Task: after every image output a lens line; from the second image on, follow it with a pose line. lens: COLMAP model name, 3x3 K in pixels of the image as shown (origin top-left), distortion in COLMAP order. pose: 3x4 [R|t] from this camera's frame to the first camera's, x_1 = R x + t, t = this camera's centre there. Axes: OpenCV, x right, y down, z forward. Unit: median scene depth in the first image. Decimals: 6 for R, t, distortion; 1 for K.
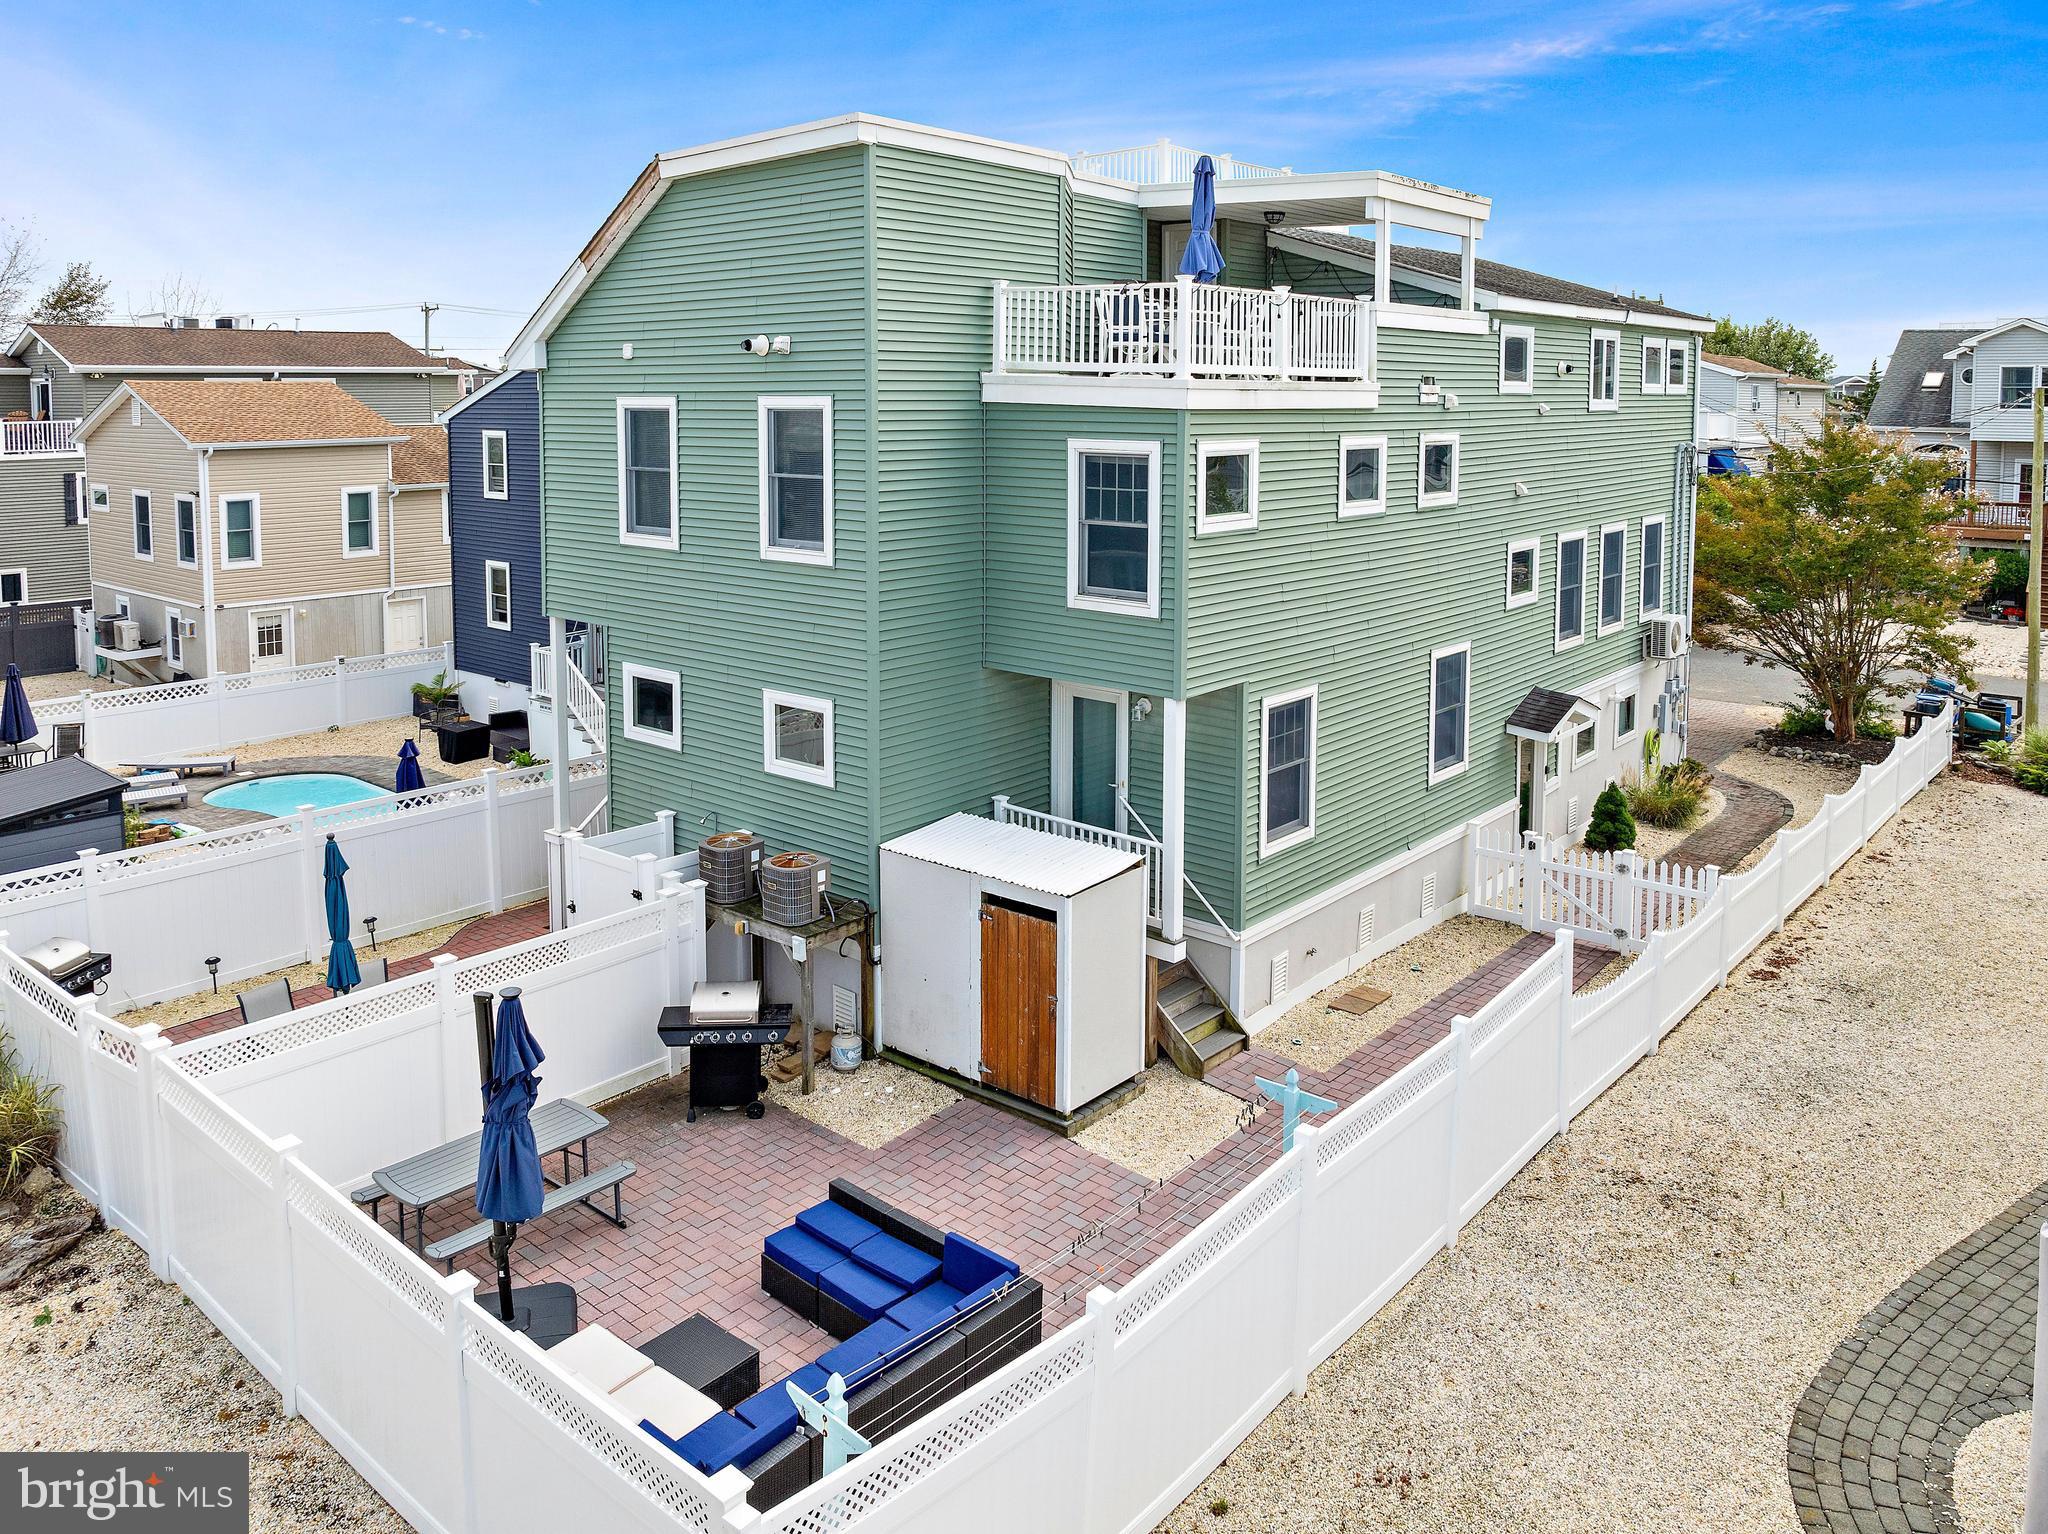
lens RADIAL K [[1513.6, 0, 1025.8], [0, 1513.6, 504.1], [0, 0, 1]] dist [-0.033597, 0.001579]
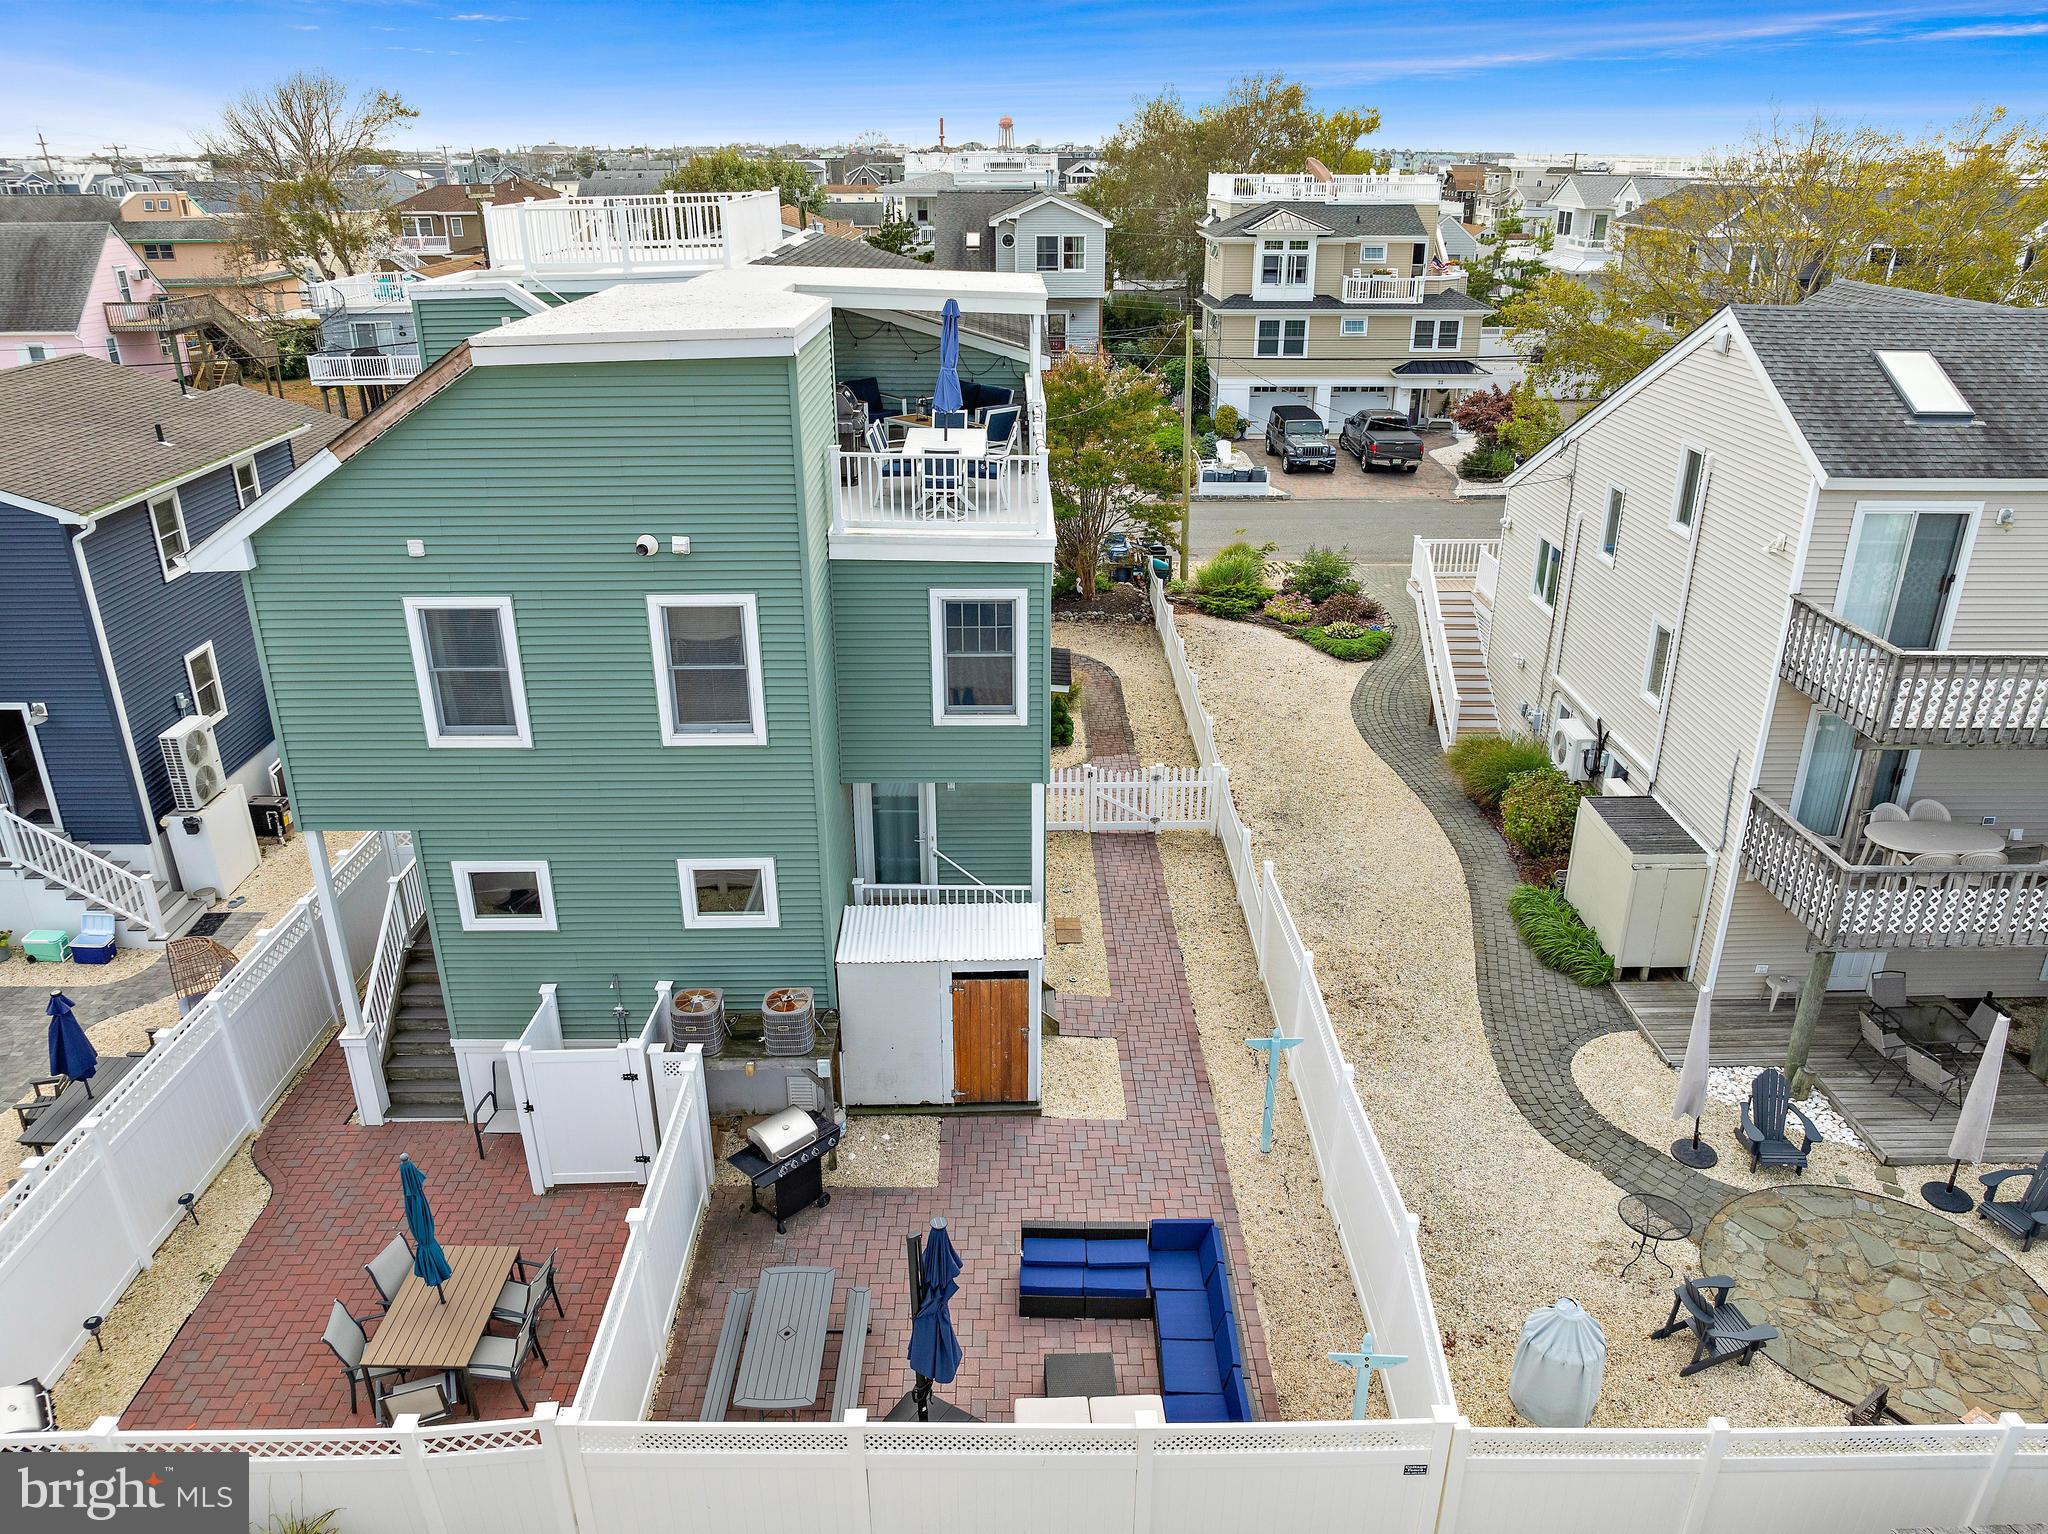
lens RADIAL K [[1446.1, 0, 1024.1], [0, 1446.1, 762.1], [0, 0, 1]] dist [-0.056027, 0.033365]
pose [[0.752344, -0.262158, 0.604361, -0.612431], [0.050485, 0.937653, 0.343887, -0.291543], [-0.656833, -0.228210, 0.718672, 0.131653]]
